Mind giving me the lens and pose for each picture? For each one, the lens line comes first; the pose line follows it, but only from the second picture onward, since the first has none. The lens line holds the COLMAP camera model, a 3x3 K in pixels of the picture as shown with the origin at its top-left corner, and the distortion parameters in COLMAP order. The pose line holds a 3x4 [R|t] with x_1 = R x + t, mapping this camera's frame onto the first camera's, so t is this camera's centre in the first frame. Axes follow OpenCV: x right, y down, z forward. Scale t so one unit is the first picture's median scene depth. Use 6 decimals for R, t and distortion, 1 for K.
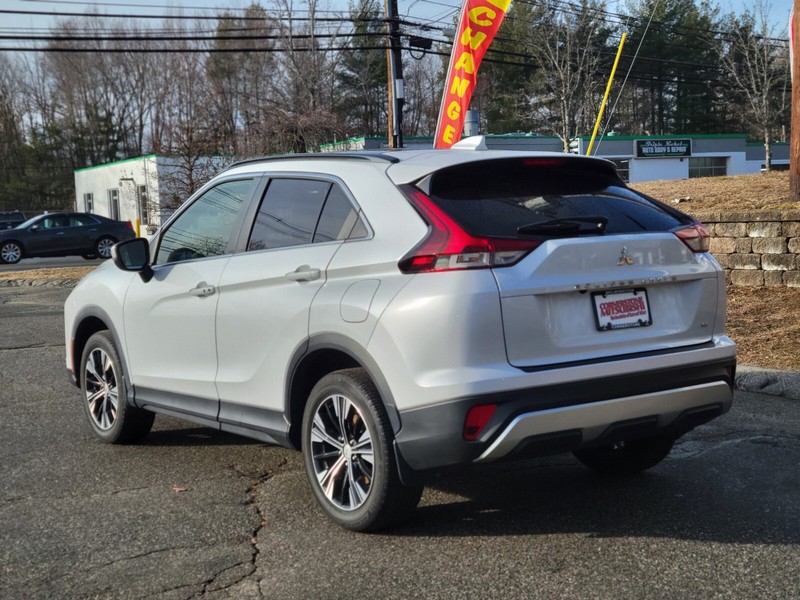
lens RADIAL K [[1169.3, 0, 400.0], [0, 1169.3, 300.0], [0, 0, 1]] dist [0.045802, 0.036795]
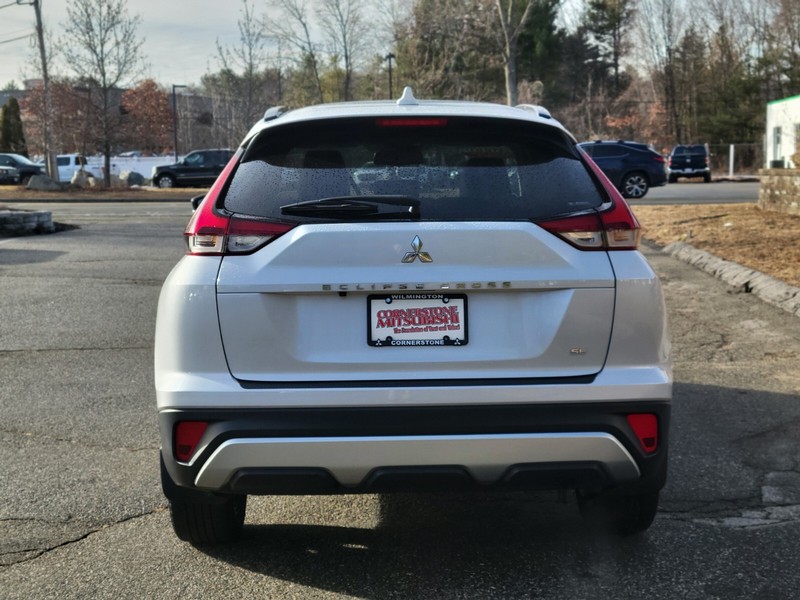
lens RADIAL K [[1169.3, 0, 400.0], [0, 1169.3, 300.0], [0, 0, 1]] dist [0.045802, 0.036795]
pose [[0.833417, 0.092097, -0.544917, 0.597532], [-0.061135, 0.995329, 0.074721, -0.061789], [0.549254, -0.028960, 0.835154, 0.365044]]
